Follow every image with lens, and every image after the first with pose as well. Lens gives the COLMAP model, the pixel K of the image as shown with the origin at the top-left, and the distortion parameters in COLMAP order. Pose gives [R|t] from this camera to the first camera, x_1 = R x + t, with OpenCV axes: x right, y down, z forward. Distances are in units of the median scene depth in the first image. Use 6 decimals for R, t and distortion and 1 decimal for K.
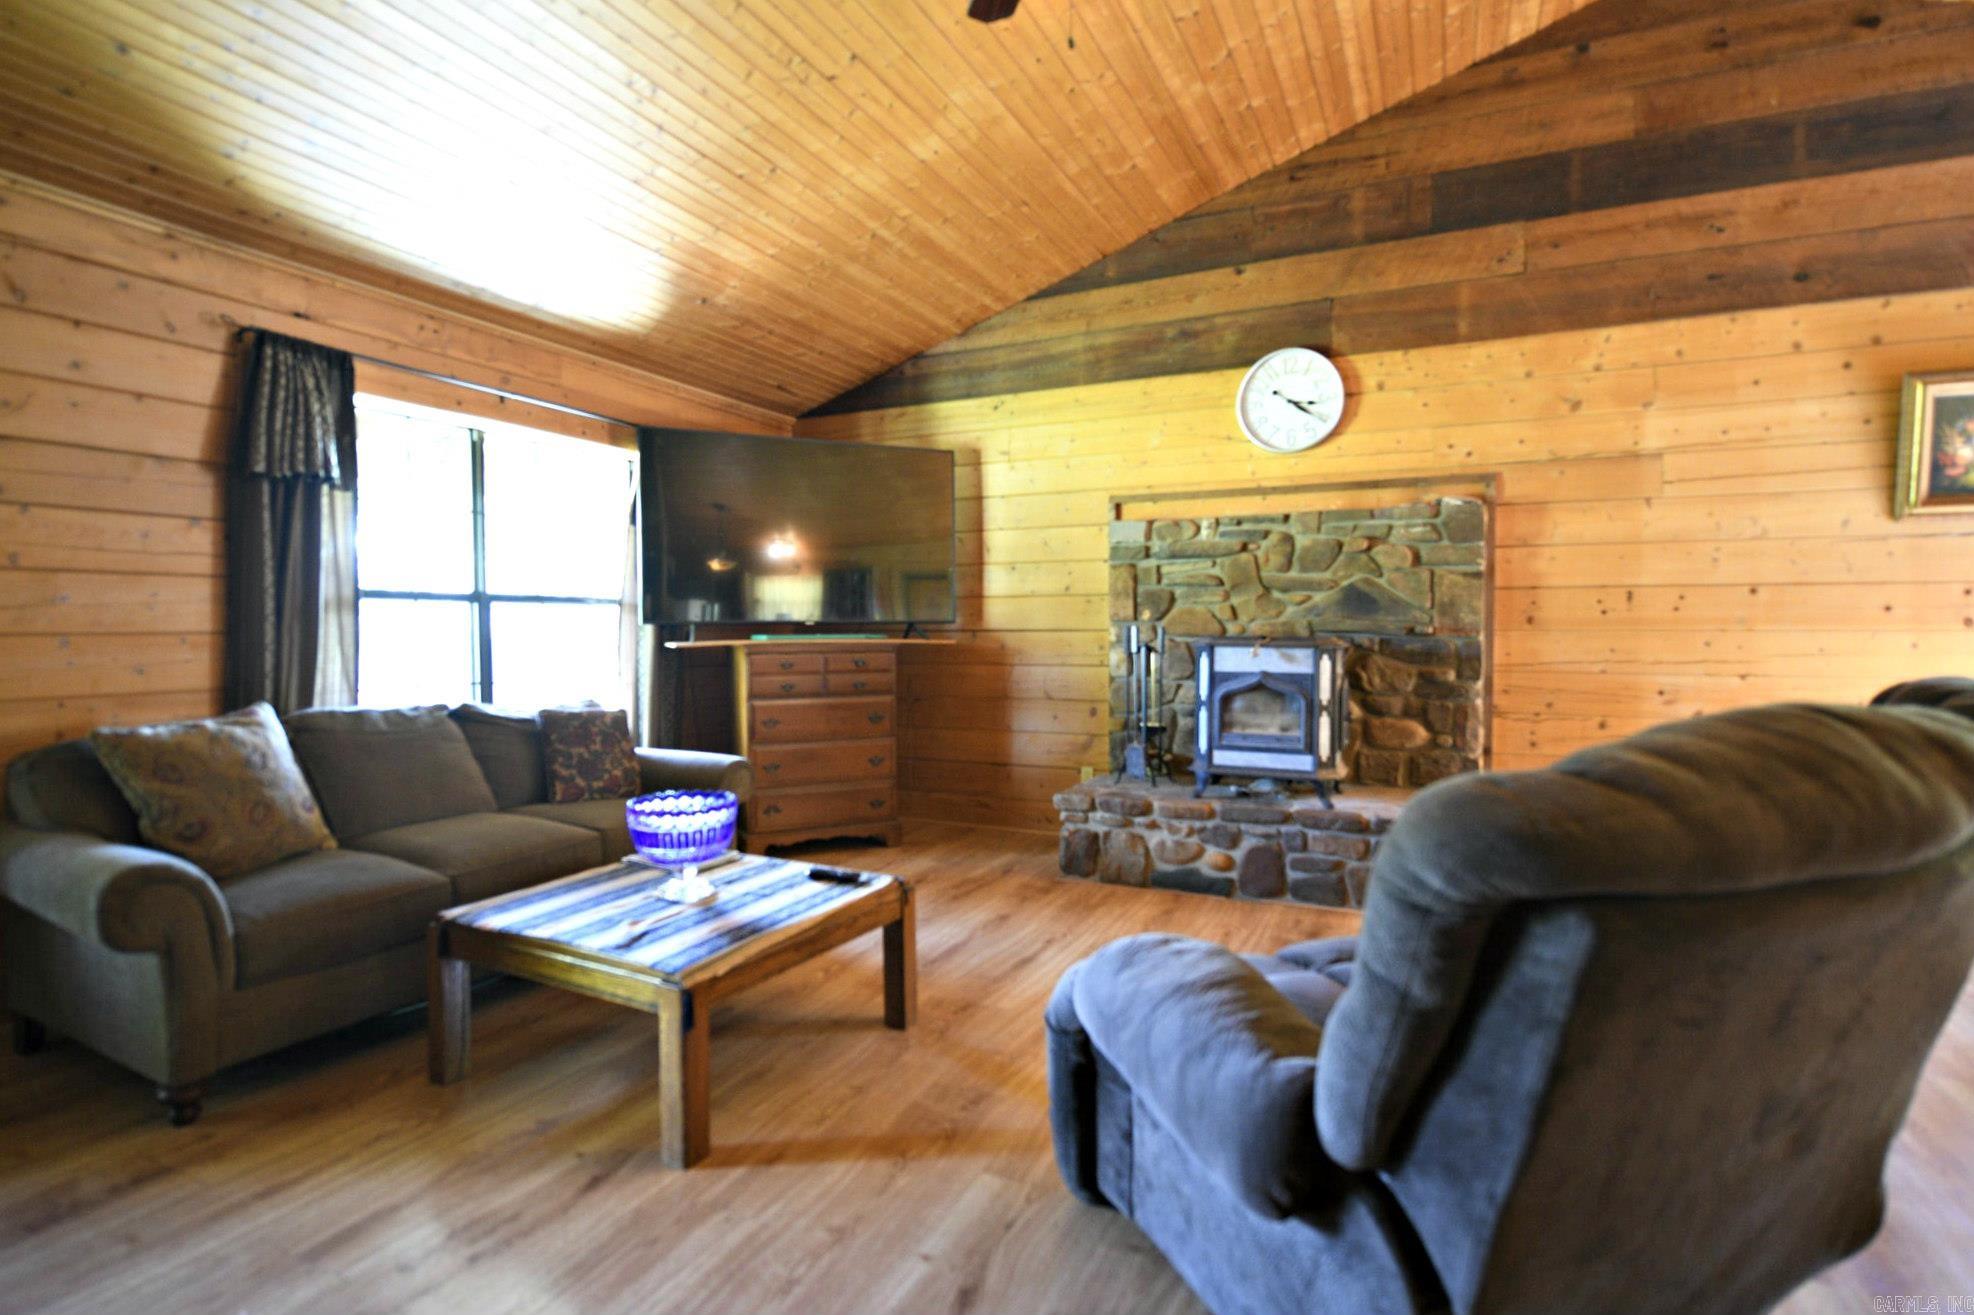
lens RADIAL K [[989.2, 0, 982.7], [0, 989.2, 654.8], [0, 0, 1]] dist [-0.003531, -0.000011]
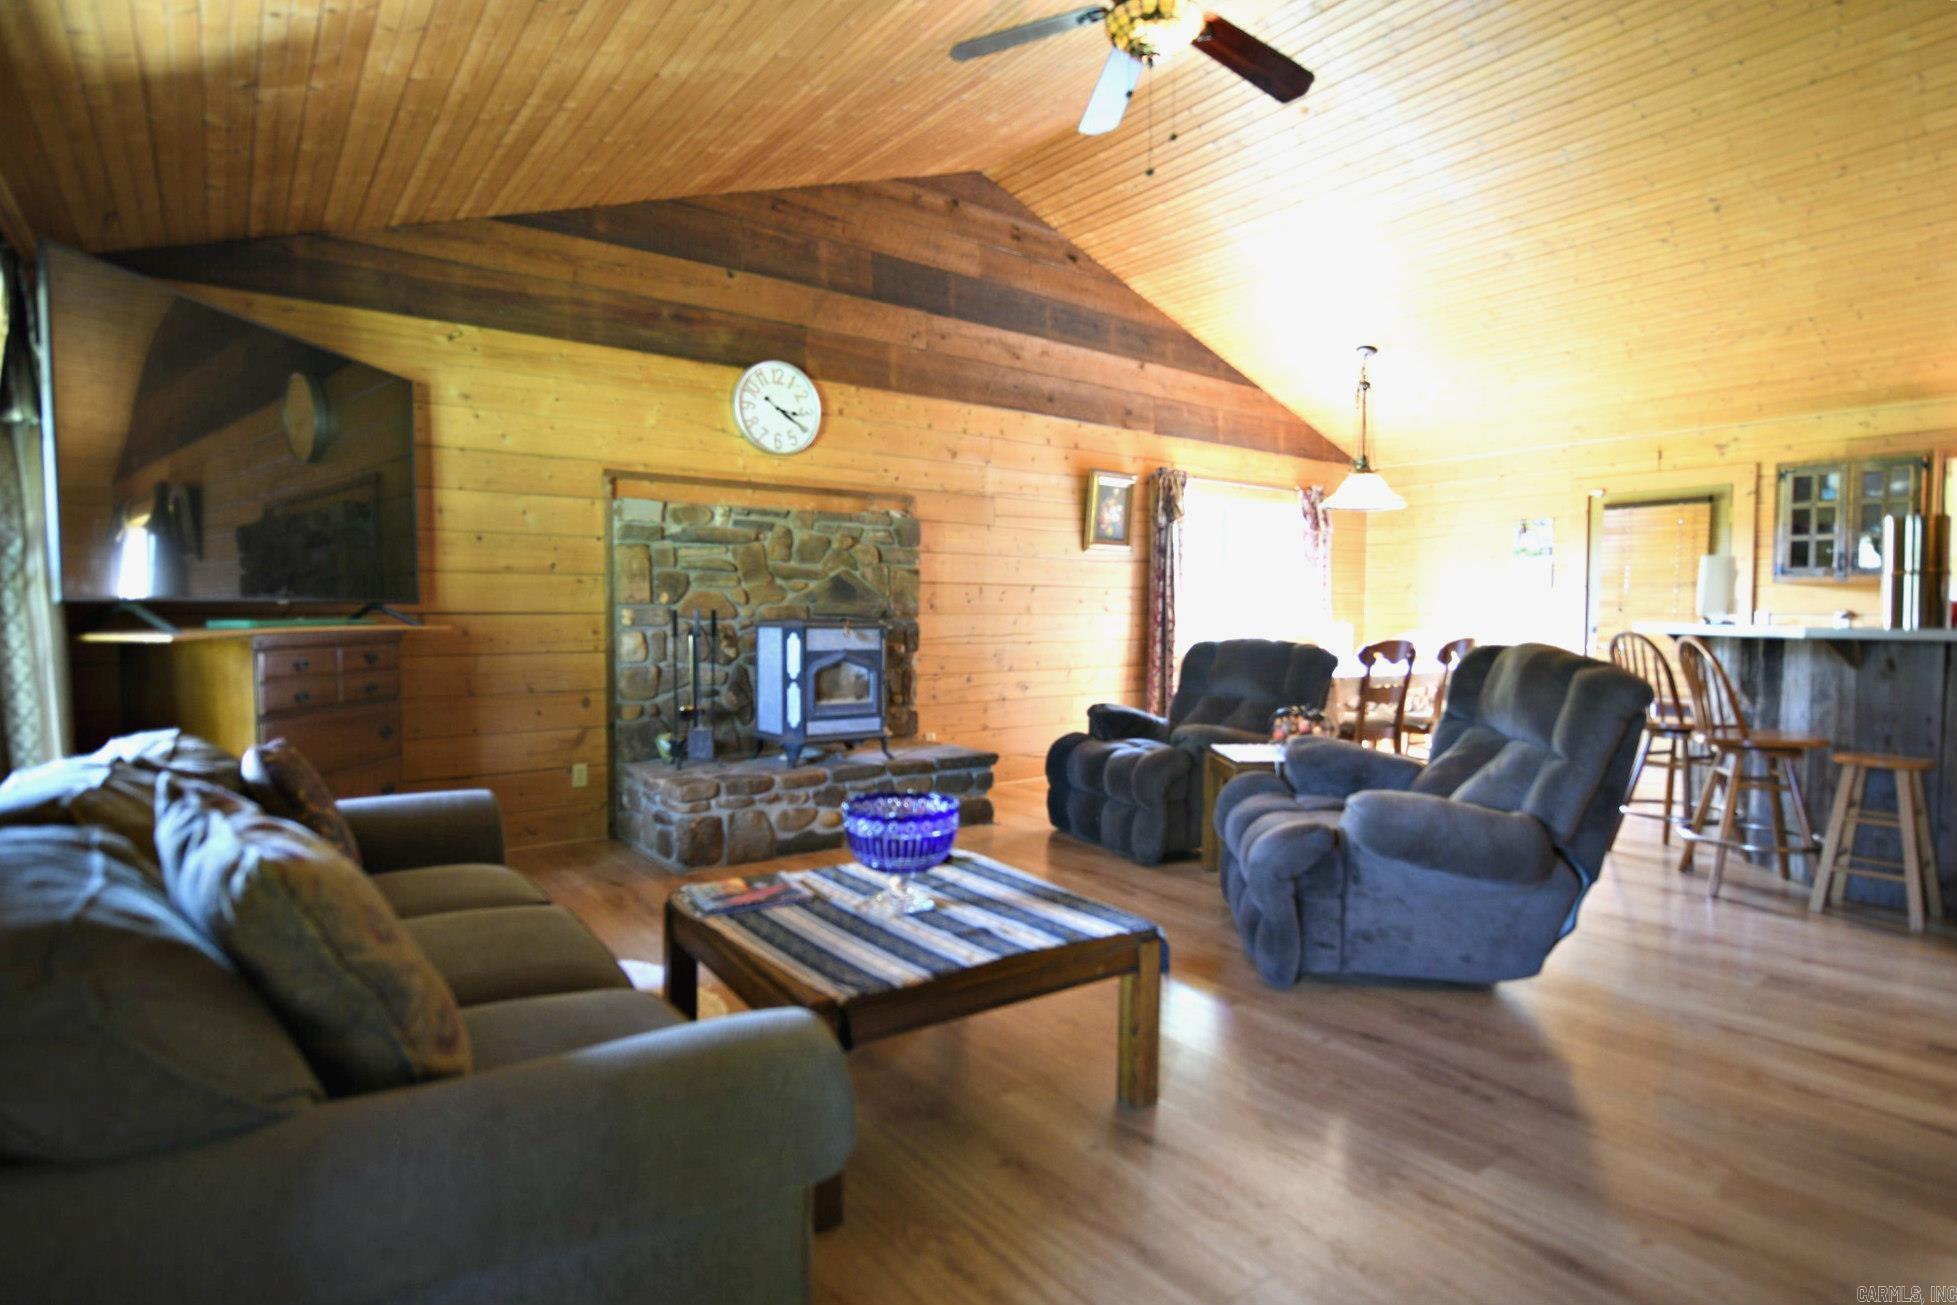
lens RADIAL K [[980.7, 0, 974.2], [0, 980.7, 649.9], [0, 0, 1]] dist [-0.003531, -0.000011]
pose [[0.472064, -0.031434, 0.881004, -0.597936], [0.020017, 0.999489, 0.024936, -0.007367], [-0.881337, 0.005864, 0.472452, 0.296721]]
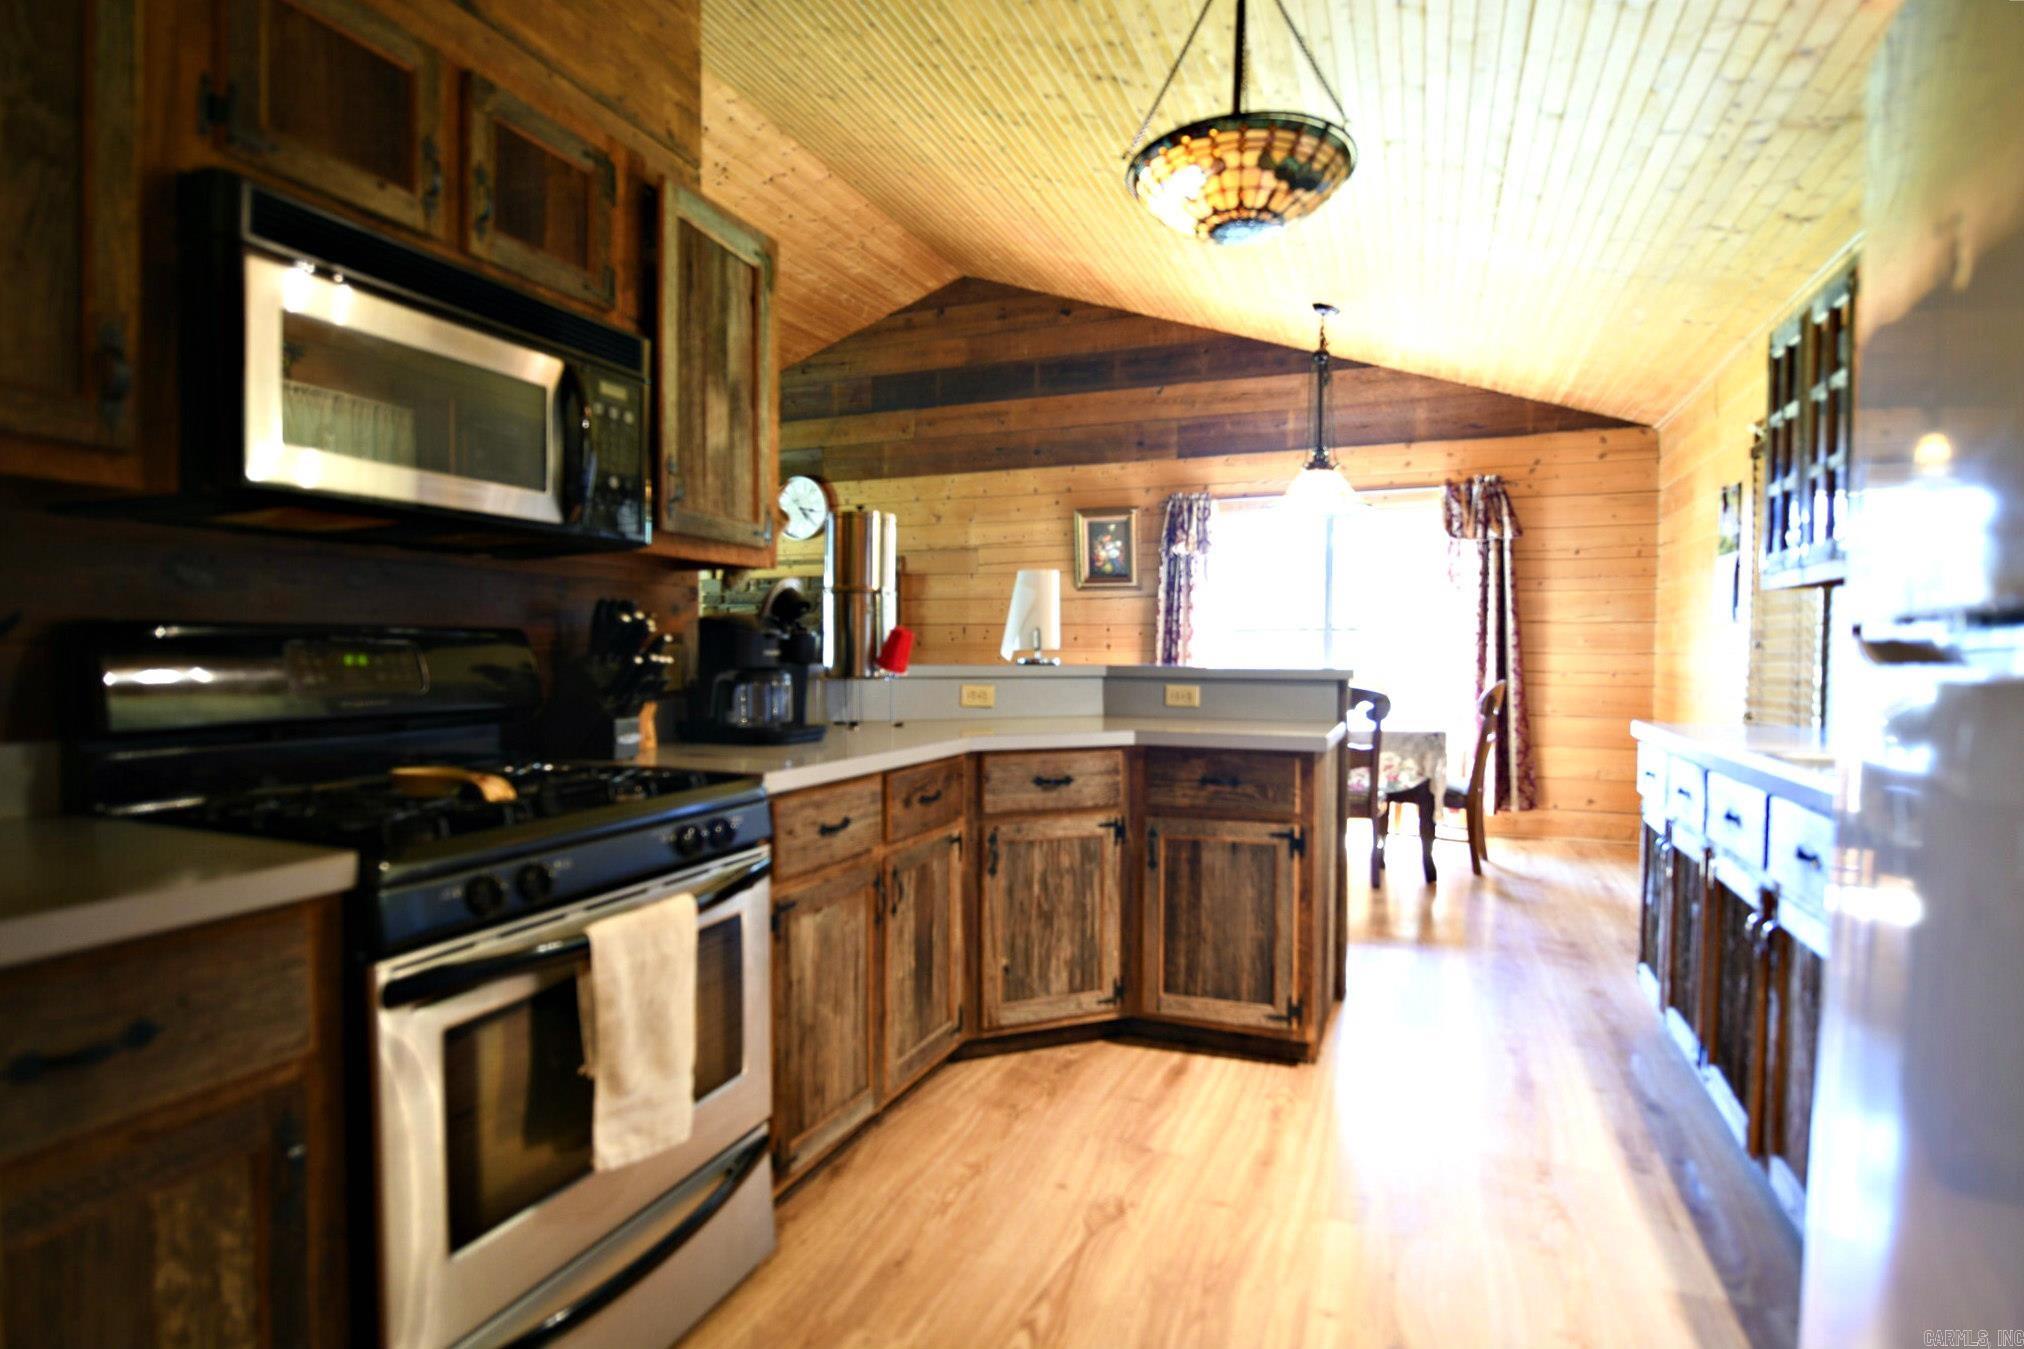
lens RADIAL K [[1014.2, 0, 1007.6], [0, 1014.2, 671.8], [0, 0, 1]] dist [-0.003531, -0.000011]
pose [[0.999059, 0.005604, 0.042998, 0.610887], [-0.005391, 0.999973, -0.005086, 0.020032], [-0.043025, 0.004849, 0.999062, -0.718042]]
